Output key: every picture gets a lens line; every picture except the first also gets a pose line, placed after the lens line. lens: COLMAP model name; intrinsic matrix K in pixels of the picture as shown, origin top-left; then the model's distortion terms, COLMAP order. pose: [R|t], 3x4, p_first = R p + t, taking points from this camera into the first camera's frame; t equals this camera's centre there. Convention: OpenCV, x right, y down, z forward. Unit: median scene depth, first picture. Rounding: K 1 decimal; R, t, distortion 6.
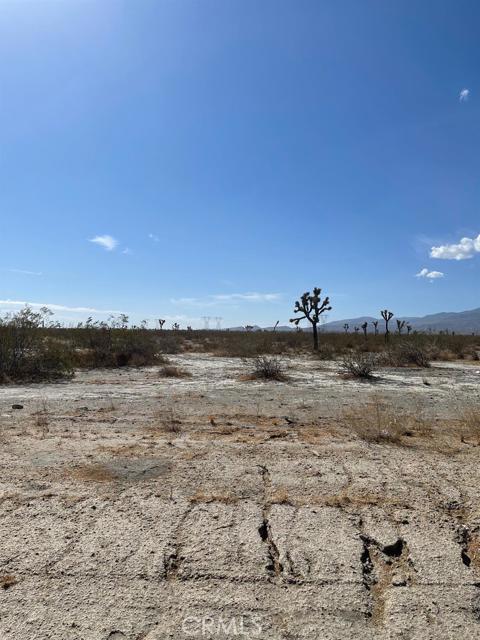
lens RADIAL K [[478.3, 0, 235.5], [0, 478.3, 319.1], [0, 0, 1]] dist [0.063899, -0.091874]
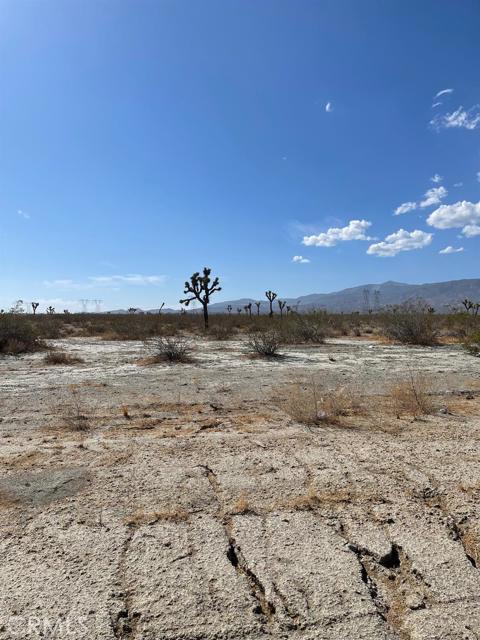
lens RADIAL K [[478.3, 0, 235.5], [0, 478.3, 319.1], [0, 0, 1]] dist [0.063899, -0.091874]
pose [[0.970567, -0.018239, 0.240141, -0.085129], [0.009347, 0.999230, 0.038115, 0.020841], [-0.240651, -0.034749, 0.969989, 0.186109]]
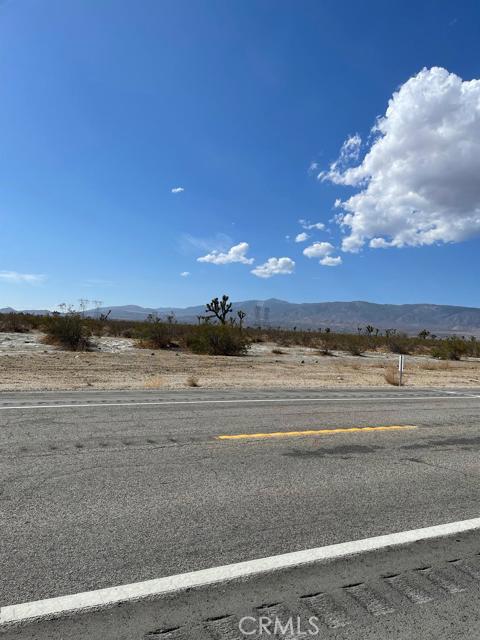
lens RADIAL K [[478.3, 0, 235.5], [0, 478.3, 319.1], [0, 0, 1]] dist [0.063899, -0.091874]
pose [[0.863123, 0.043450, 0.503120, -3.857396], [-0.058458, 0.998191, 0.014081, -0.131477], [-0.501598, -0.041565, 0.864102, -1.884753]]
